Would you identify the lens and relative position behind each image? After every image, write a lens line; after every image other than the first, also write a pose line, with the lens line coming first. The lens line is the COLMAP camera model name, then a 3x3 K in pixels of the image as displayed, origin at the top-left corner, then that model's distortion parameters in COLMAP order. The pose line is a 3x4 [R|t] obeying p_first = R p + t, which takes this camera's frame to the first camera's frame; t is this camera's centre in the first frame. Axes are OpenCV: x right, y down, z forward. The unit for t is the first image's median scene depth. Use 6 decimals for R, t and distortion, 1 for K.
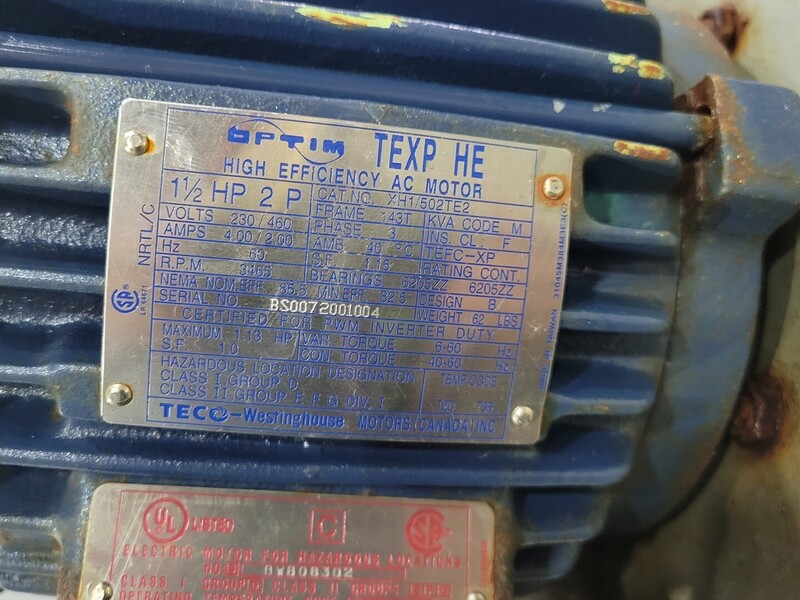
lens RADIAL K [[841.9, 0, 400.0], [0, 841.9, 300.0], [0, 0, 1]] dist [-0.000272, 0.042407]
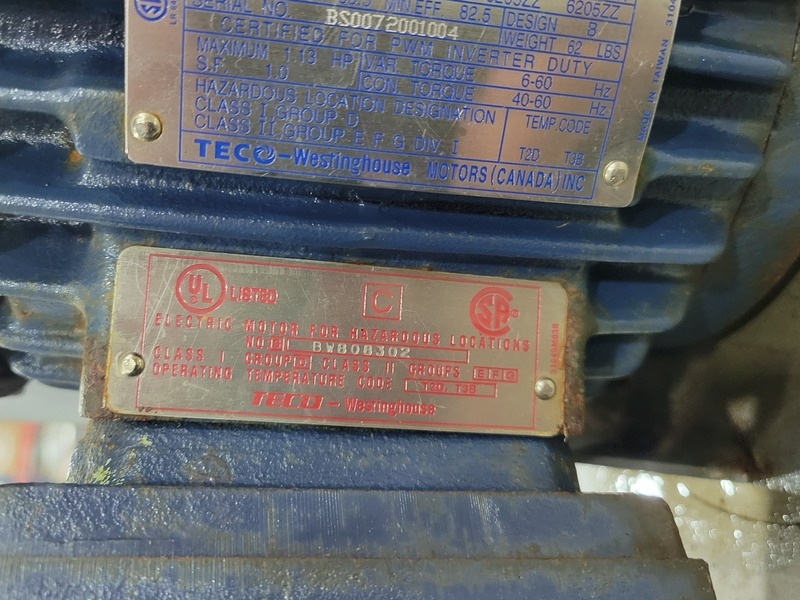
lens RADIAL K [[841.9, 0, 400.0], [0, 841.9, 300.0], [0, 0, 1]] dist [-0.000272, 0.042407]
pose [[0.999785, 0.019716, -0.006347, -0.066695], [-0.018456, 0.987095, 0.159066, 0.134895], [0.009401, -0.158915, 0.987247, 0.134087]]
